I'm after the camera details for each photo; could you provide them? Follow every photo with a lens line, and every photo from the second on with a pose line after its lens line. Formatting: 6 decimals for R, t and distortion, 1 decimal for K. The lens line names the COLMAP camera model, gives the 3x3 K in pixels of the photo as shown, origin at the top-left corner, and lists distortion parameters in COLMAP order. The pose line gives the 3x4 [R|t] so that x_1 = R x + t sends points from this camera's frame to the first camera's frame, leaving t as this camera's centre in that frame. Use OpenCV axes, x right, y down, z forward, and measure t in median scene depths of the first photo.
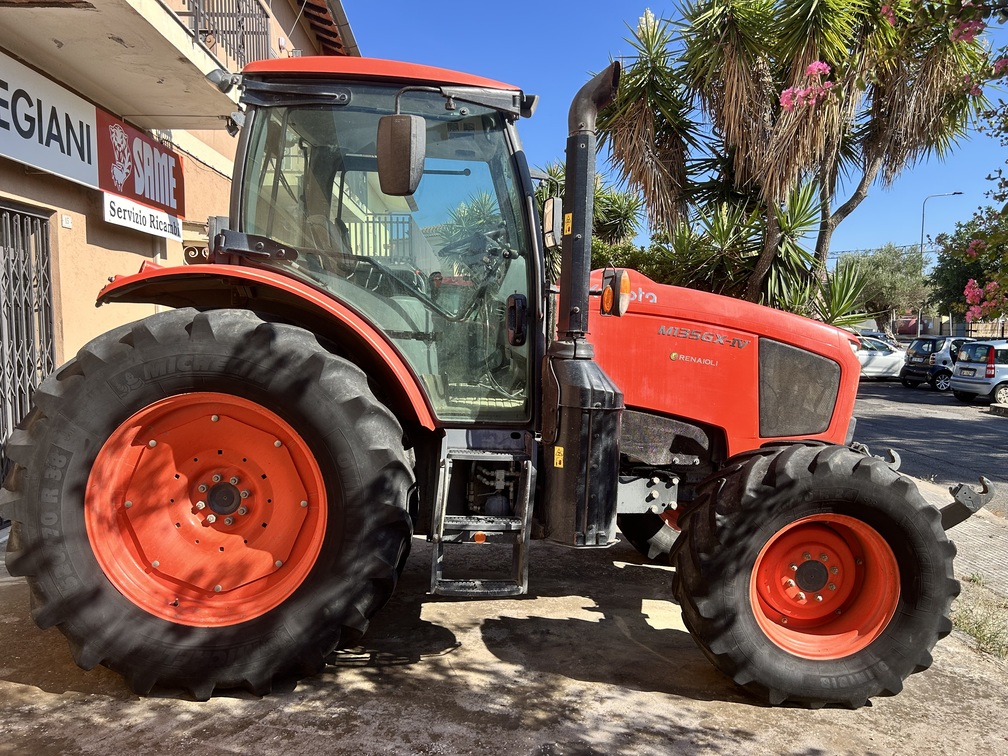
lens RADIAL K [[759.9, 0, 501.6], [0, 759.9, 361.0], [0, 0, 1]] dist [0.049818, -0.055038]
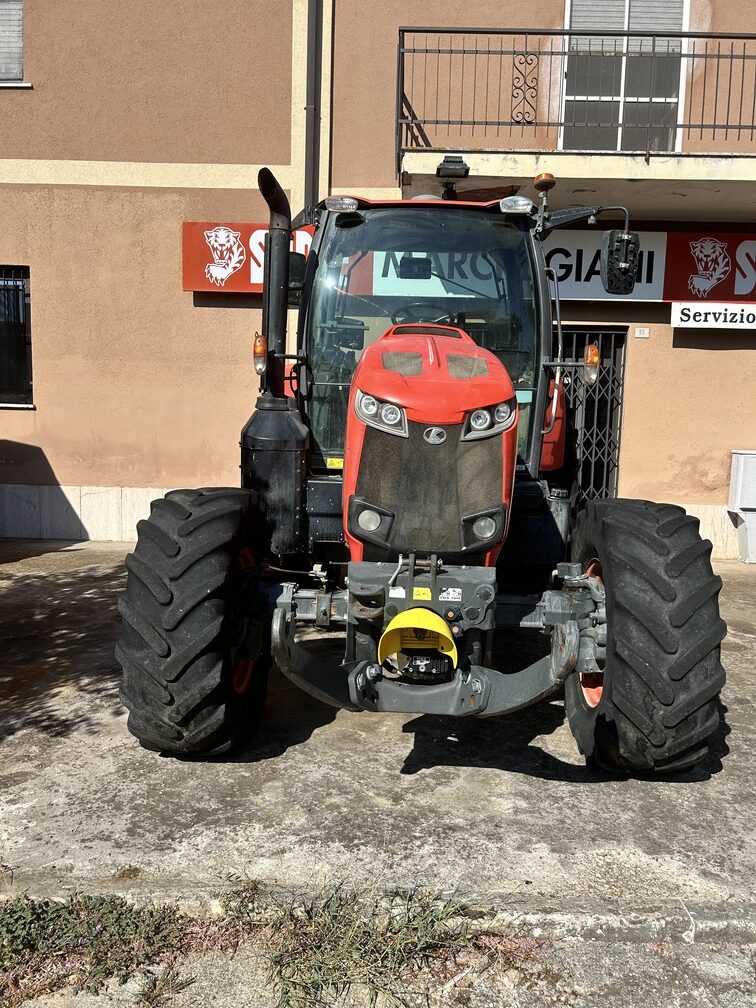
lens RADIAL K [[759.9, 0, 386.2], [0, 759.9, 488.5], [0, 0, 1]] dist [0.049818, -0.055038]
pose [[-0.067771, 0.075781, -0.994819, 1.361591], [-0.082590, 0.993263, 0.081289, 0.008360], [0.994277, 0.087672, -0.061055, 1.275381]]
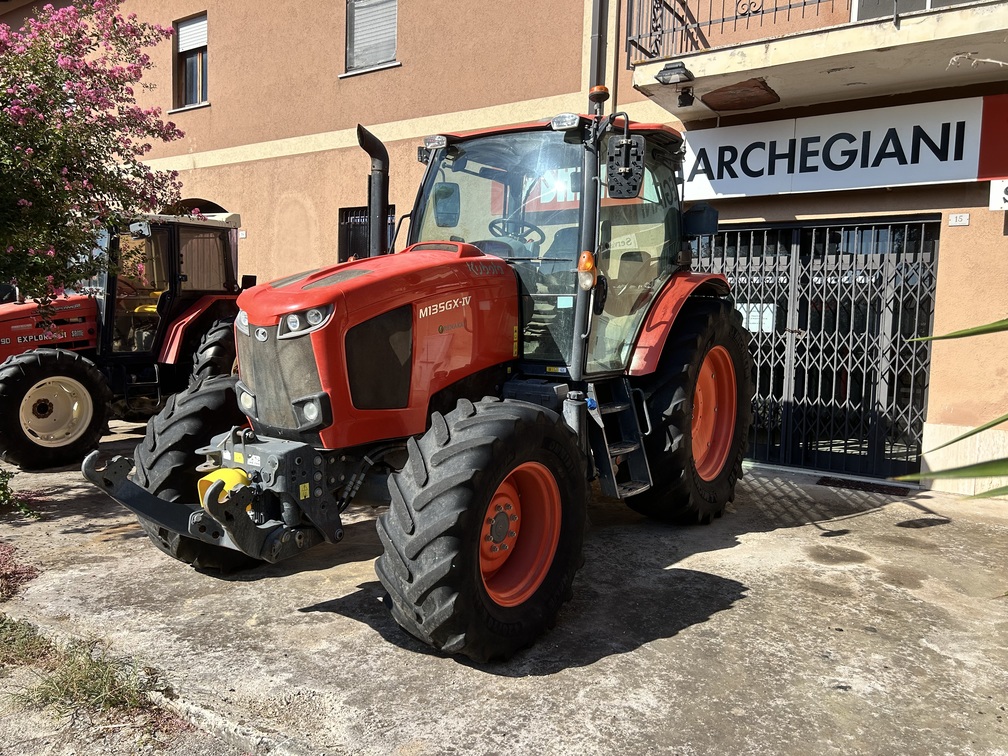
lens RADIAL K [[759.9, 0, 501.6], [0, 759.9, 361.0], [0, 0, 1]] dist [0.049818, -0.055038]
pose [[-0.593898, 0.022441, -0.804227, 1.195817], [-0.075228, 0.993682, 0.083281, -0.060231], [0.801016, 0.109961, -0.588458, 2.126475]]
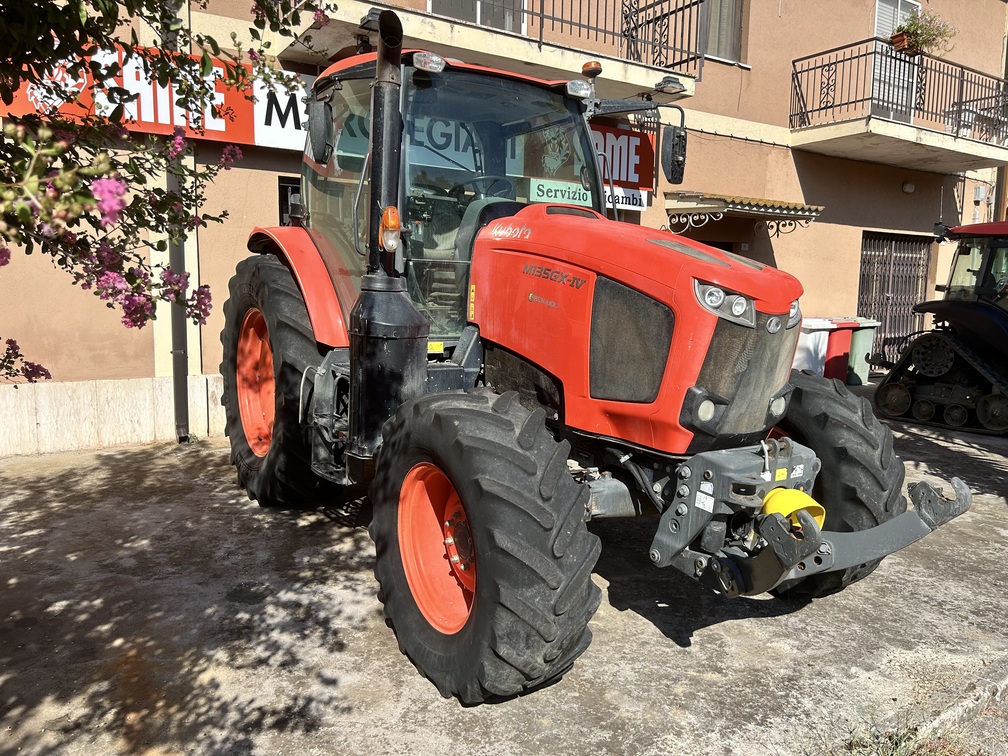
lens RADIAL K [[757.1, 0, 506.5], [0, 757.1, 363.2], [0, 0, 1]] dist [0.071505, -0.075834]
pose [[0.513325, 0.089607, -0.853503, 1.147043], [-0.061371, 0.995821, 0.067638, 0.015724], [0.855997, 0.017660, 0.516679, 0.581651]]
